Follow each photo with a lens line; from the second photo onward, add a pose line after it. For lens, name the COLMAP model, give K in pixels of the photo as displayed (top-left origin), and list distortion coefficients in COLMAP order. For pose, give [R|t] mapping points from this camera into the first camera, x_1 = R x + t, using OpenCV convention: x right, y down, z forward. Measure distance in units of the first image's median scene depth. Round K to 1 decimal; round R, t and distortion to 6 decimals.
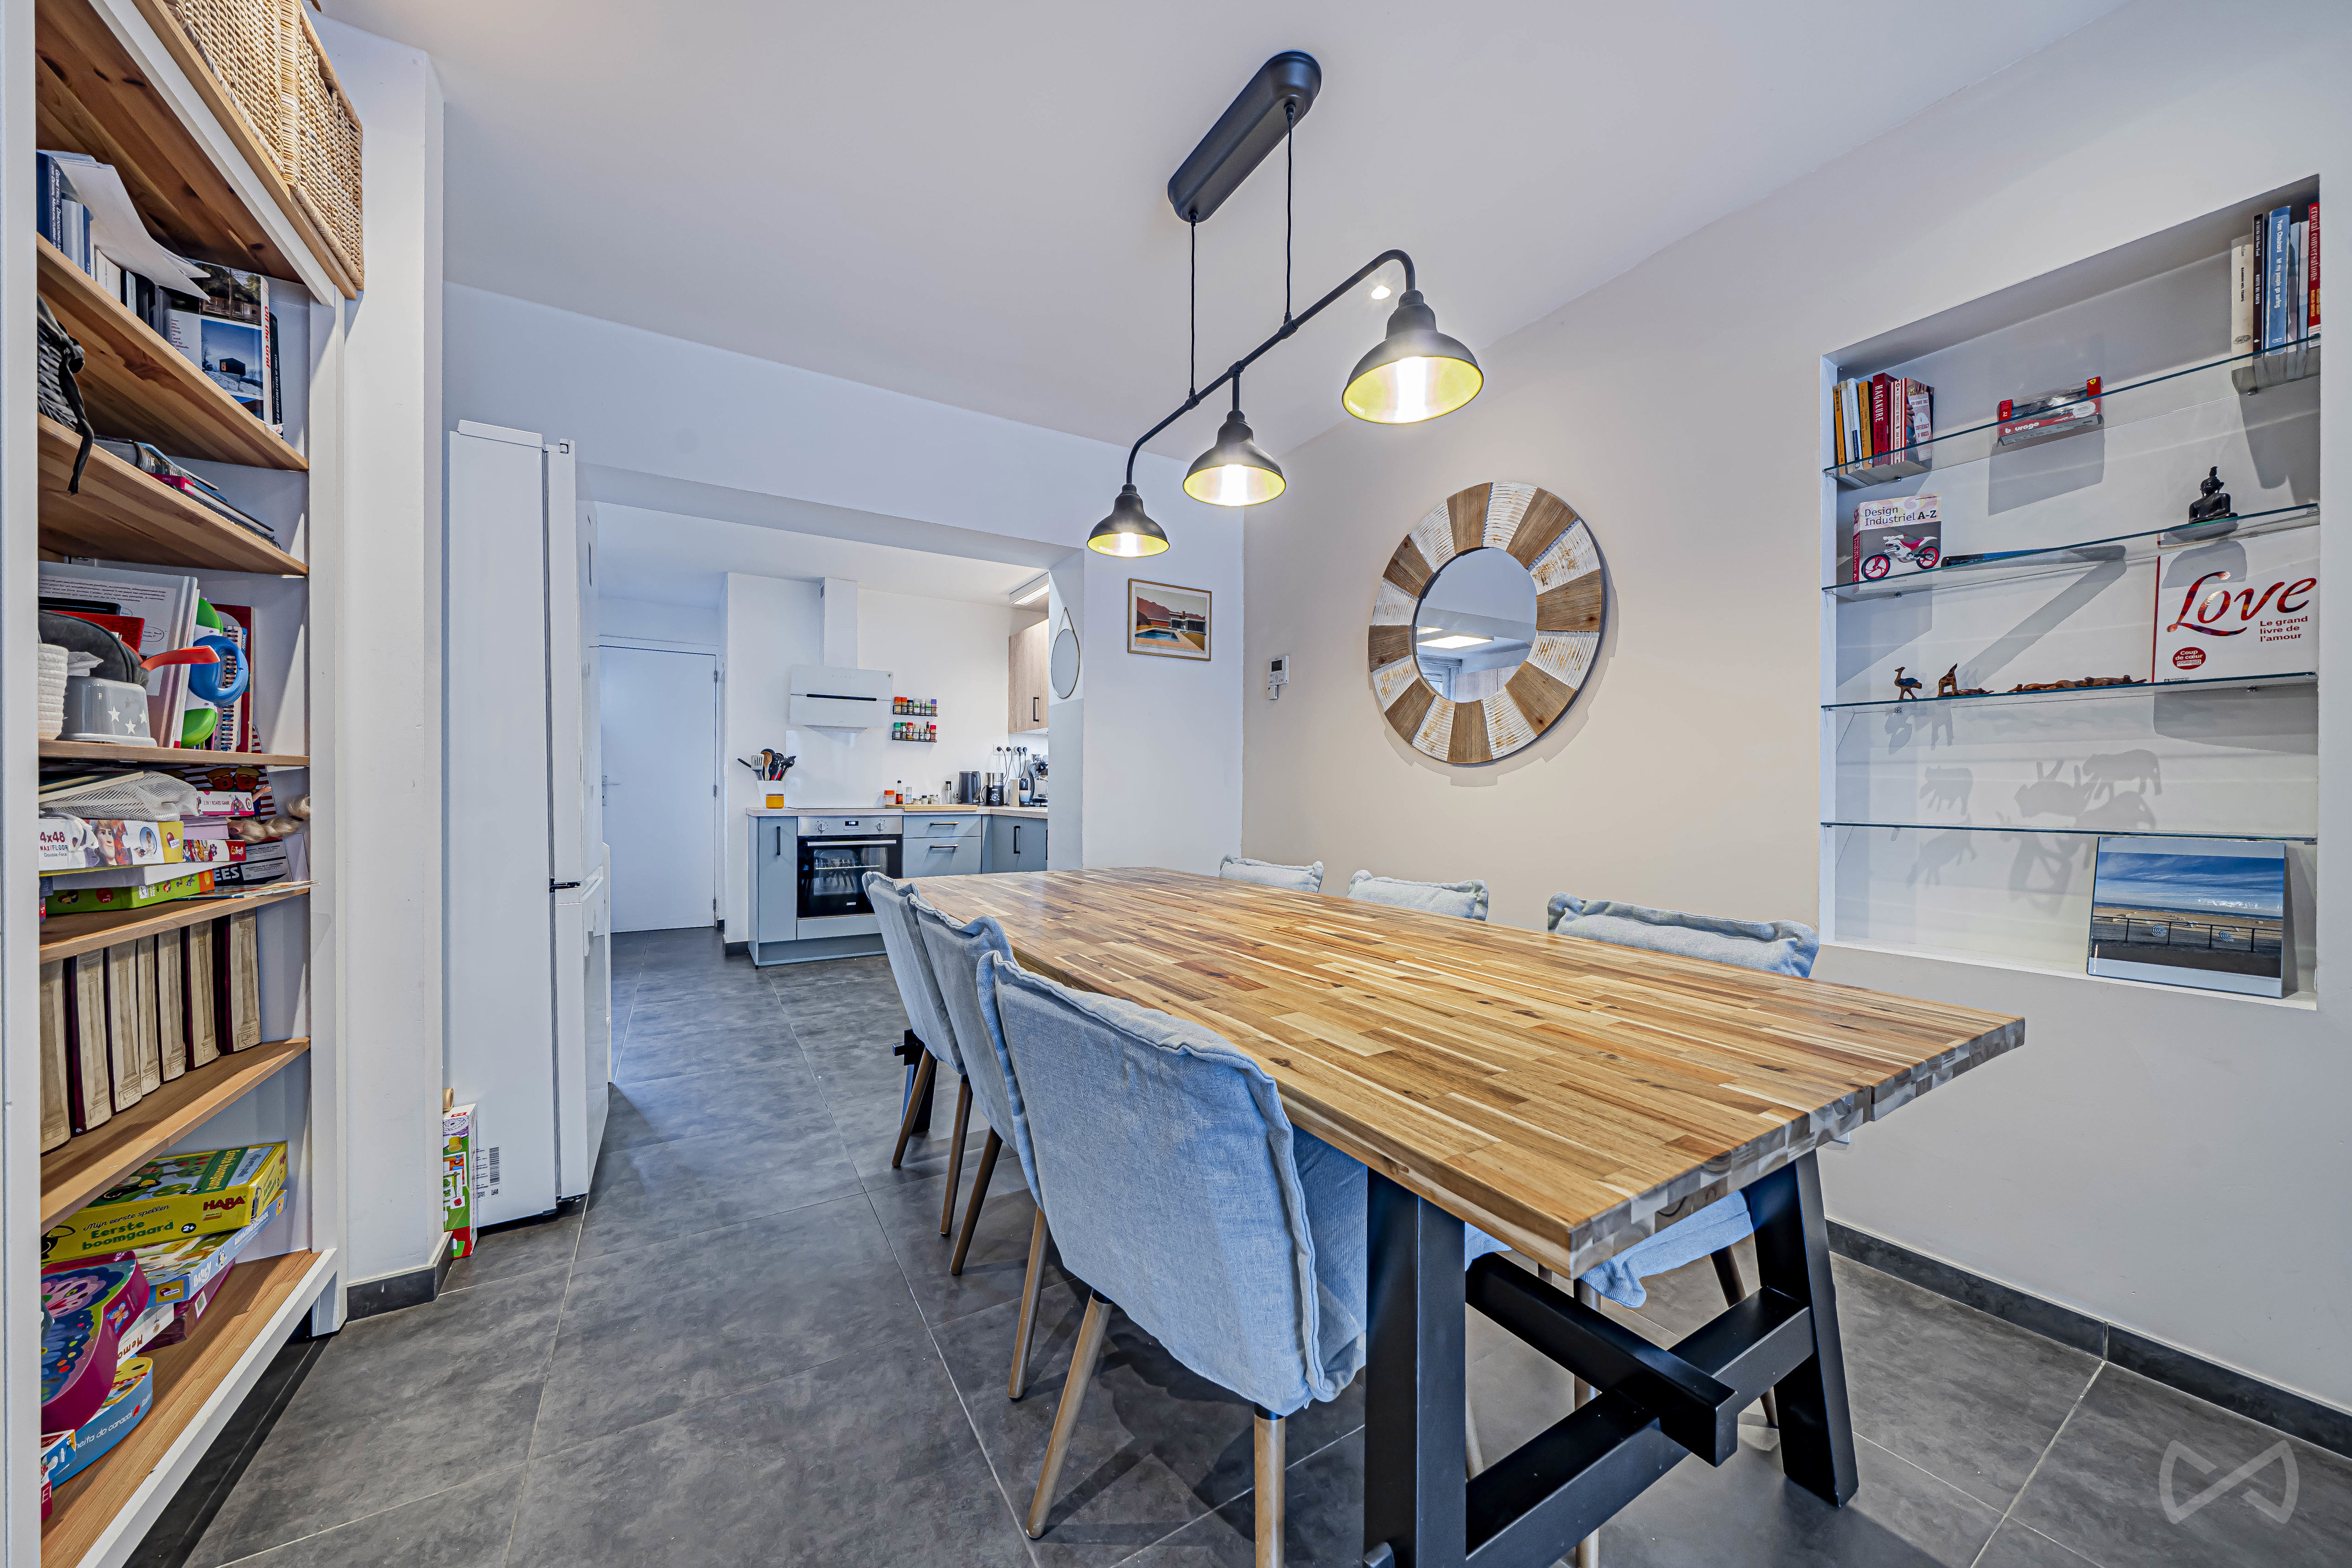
lens RADIAL K [[790.3, 0, 1182.5], [0, 790.3, 799.2], [0, 0, 1]] dist [-0.014632, 0.000118]
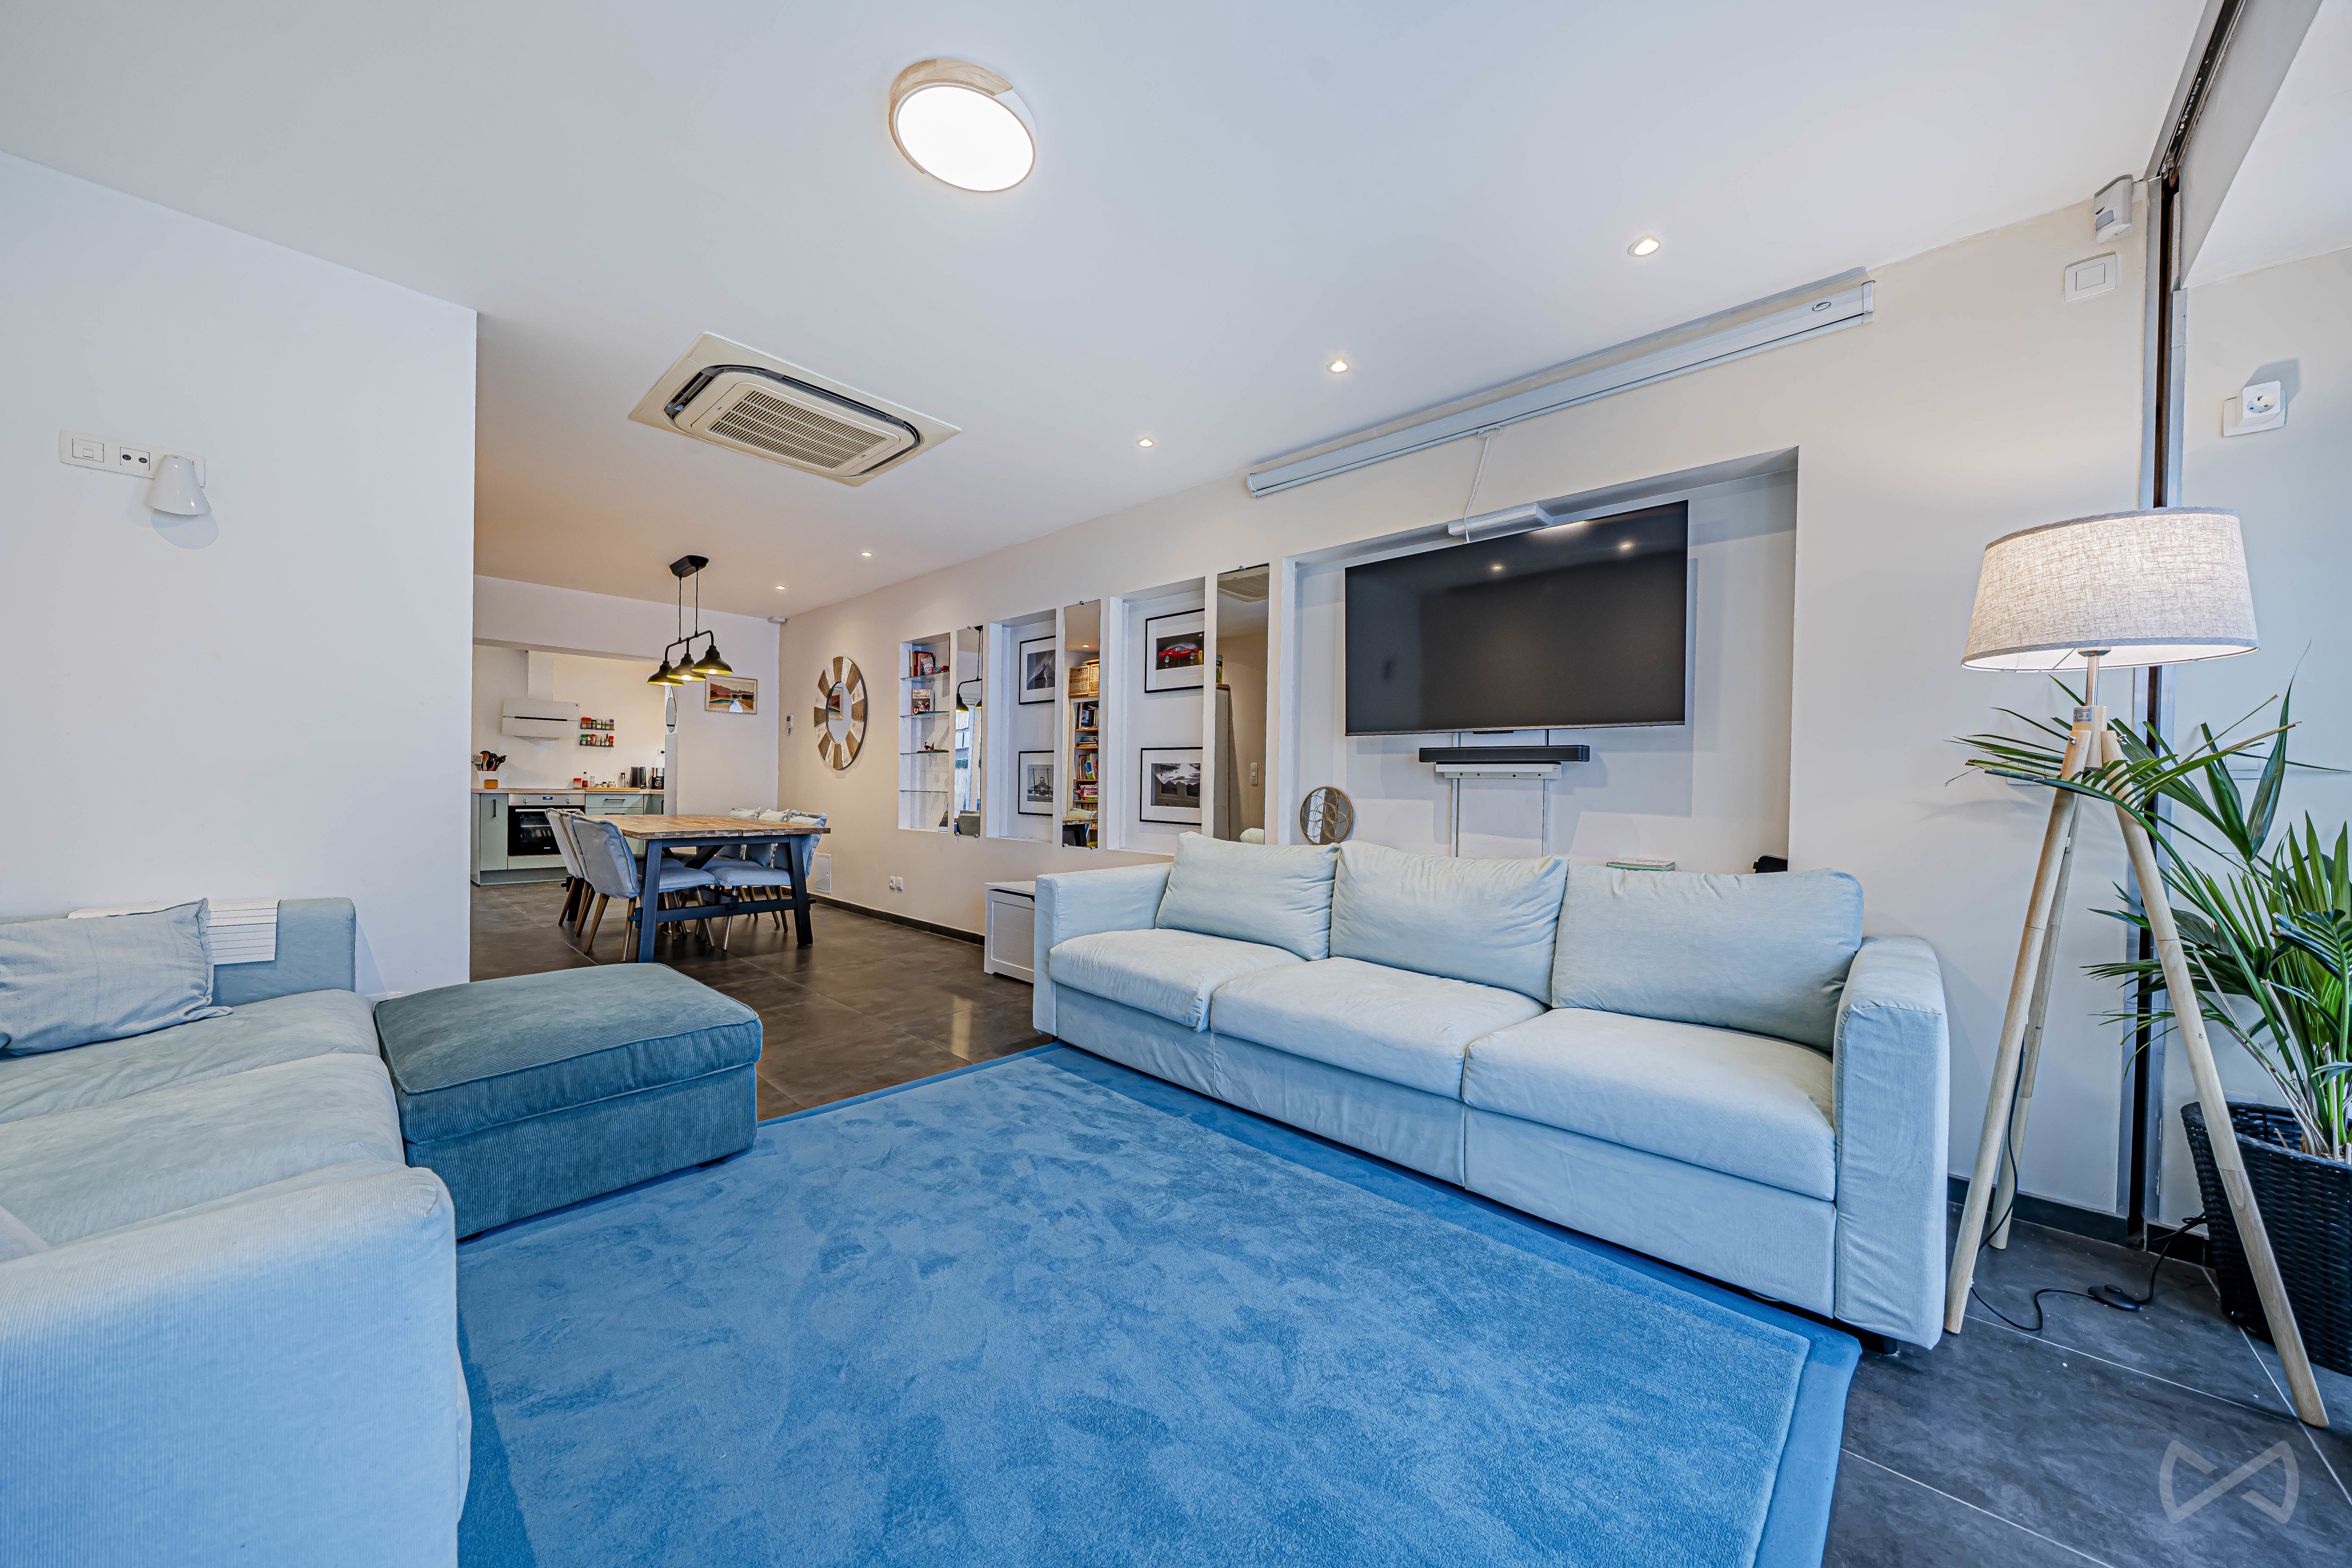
lens RADIAL K [[790.4, 0, 1182.5], [0, 790.4, 799.2], [0, 0, 1]] dist [-0.014632, 0.000118]
pose [[0.963888, 0.006734, 0.266221, 0.353580], [-0.008375, 0.999952, 0.005030, 0.012309], [-0.266175, -0.007078, 0.963899, -0.774617]]
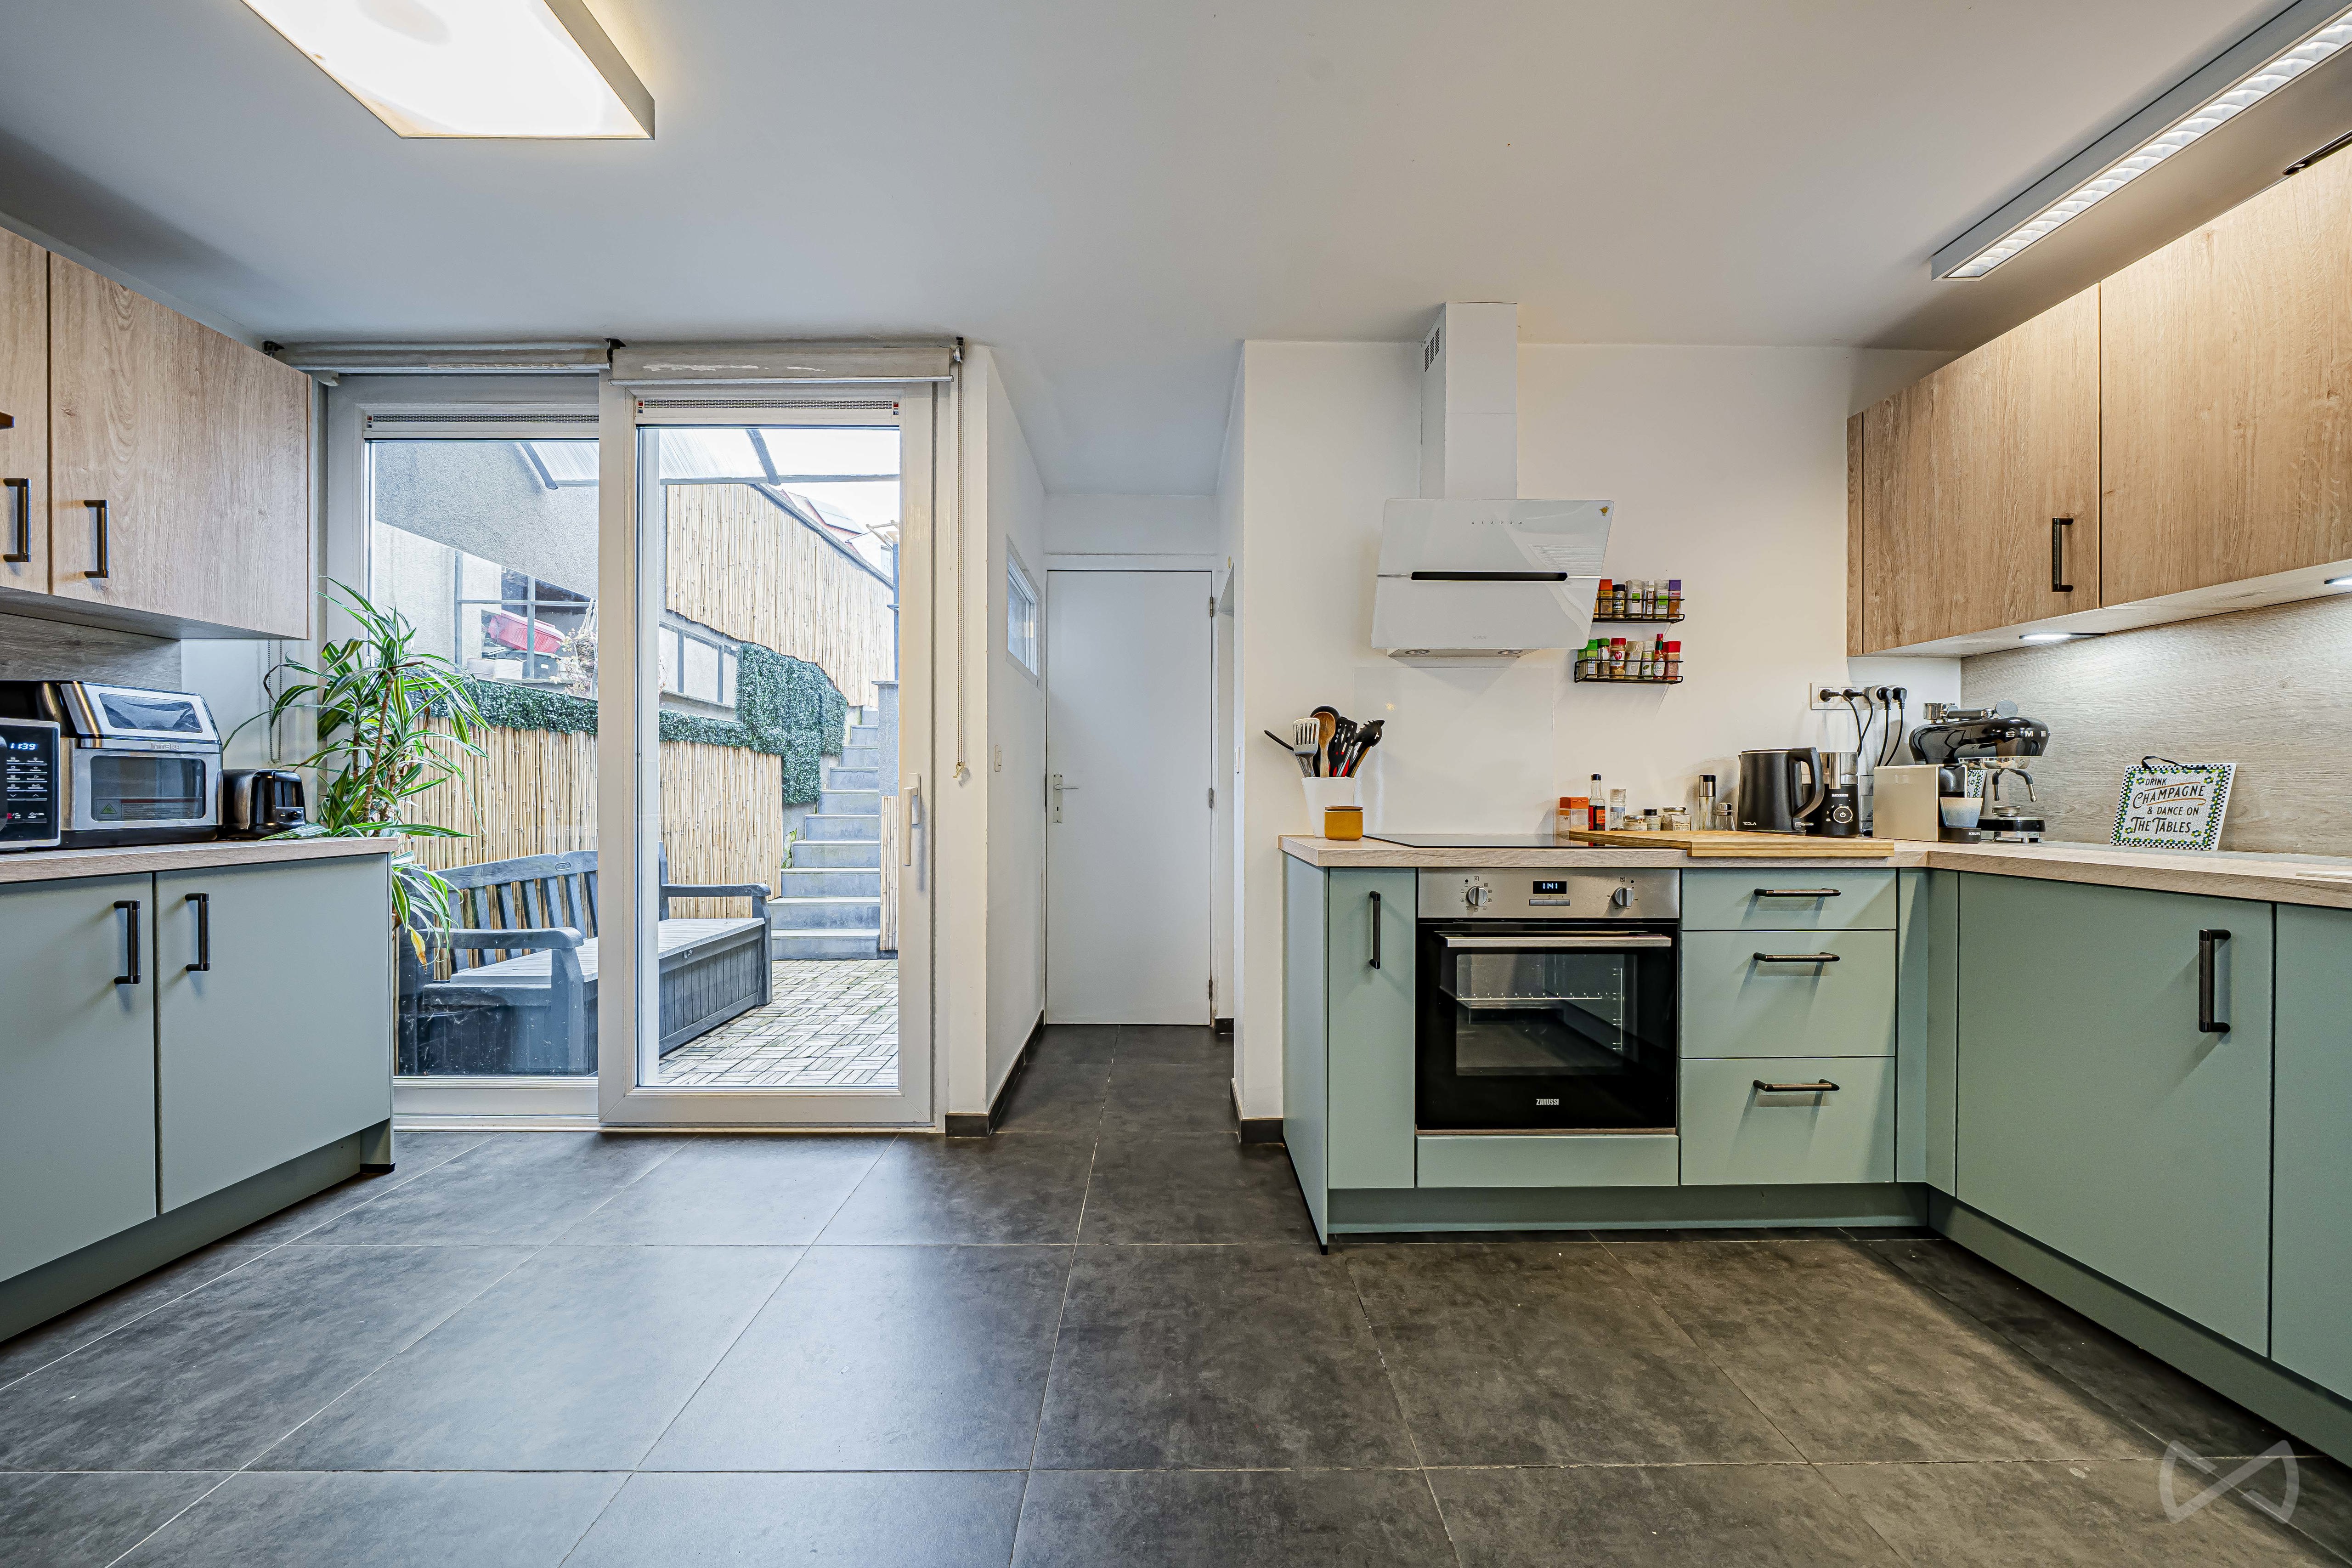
lens RADIAL K [[790.4, 0, 1182.5], [0, 790.4, 799.2], [0, 0, 1]] dist [-0.014632, 0.000118]
pose [[0.853683, -0.002534, -0.520787, -0.327596], [-0.002129, 0.999963, -0.008355, -0.006209], [0.520789, 0.008241, 0.853645, 0.518221]]
